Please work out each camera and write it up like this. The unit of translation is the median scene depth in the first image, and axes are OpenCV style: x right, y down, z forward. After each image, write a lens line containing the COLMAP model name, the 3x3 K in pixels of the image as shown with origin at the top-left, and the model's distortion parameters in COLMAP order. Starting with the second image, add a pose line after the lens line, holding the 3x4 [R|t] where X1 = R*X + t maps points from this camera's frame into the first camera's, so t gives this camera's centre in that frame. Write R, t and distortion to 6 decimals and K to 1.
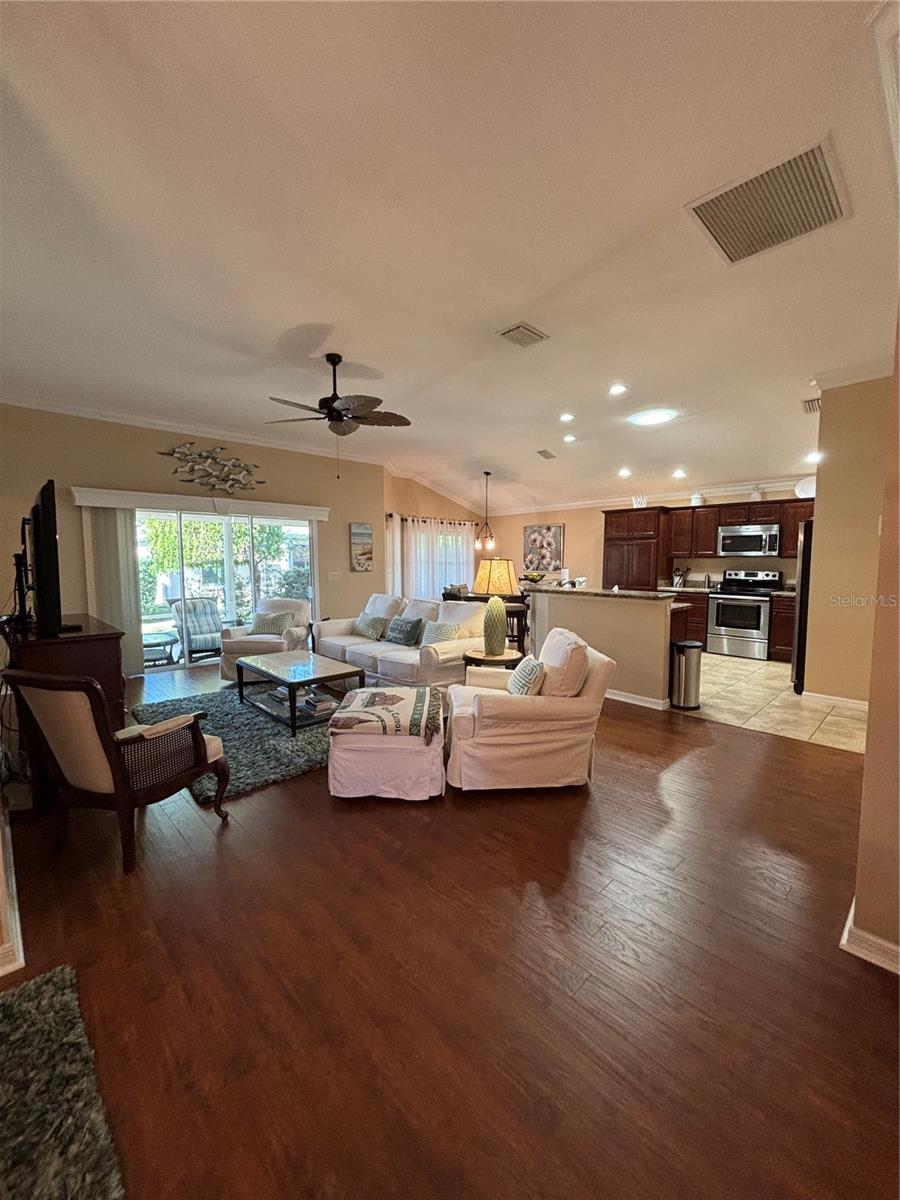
lens RADIAL K [[484.2, 0, 448.9], [0, 484.2, 598.9], [0, 0, 1]] dist [-0.001646, 0.001608]
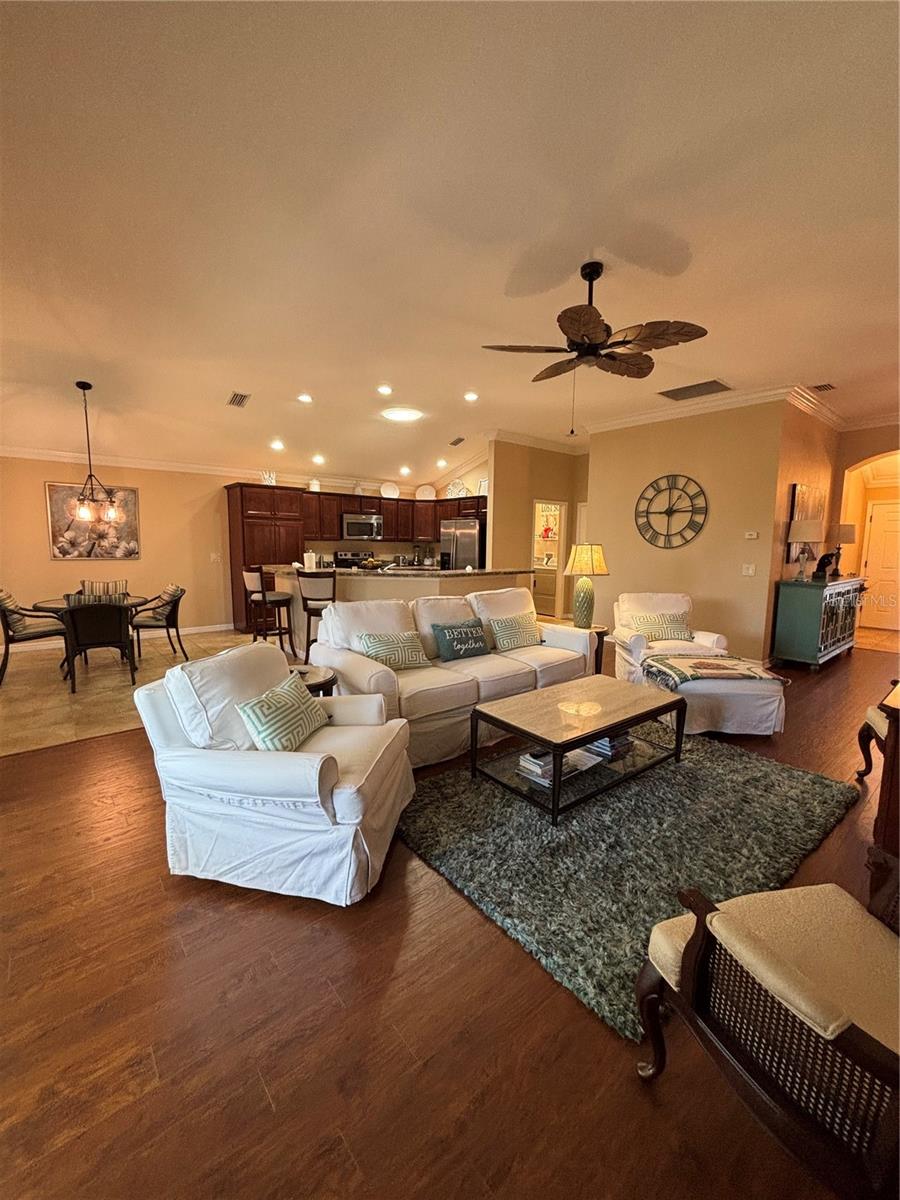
lens RADIAL K [[484.2, 0, 448.0], [0, 484.2, 599.0], [0, 0, 1]] dist [-0.001646, 0.001608]
pose [[0.074239, -0.113551, 0.990755, -0.541421], [0.071094, 0.991571, 0.108317, -0.050777], [-0.994703, 0.062396, 0.081686, 0.621807]]
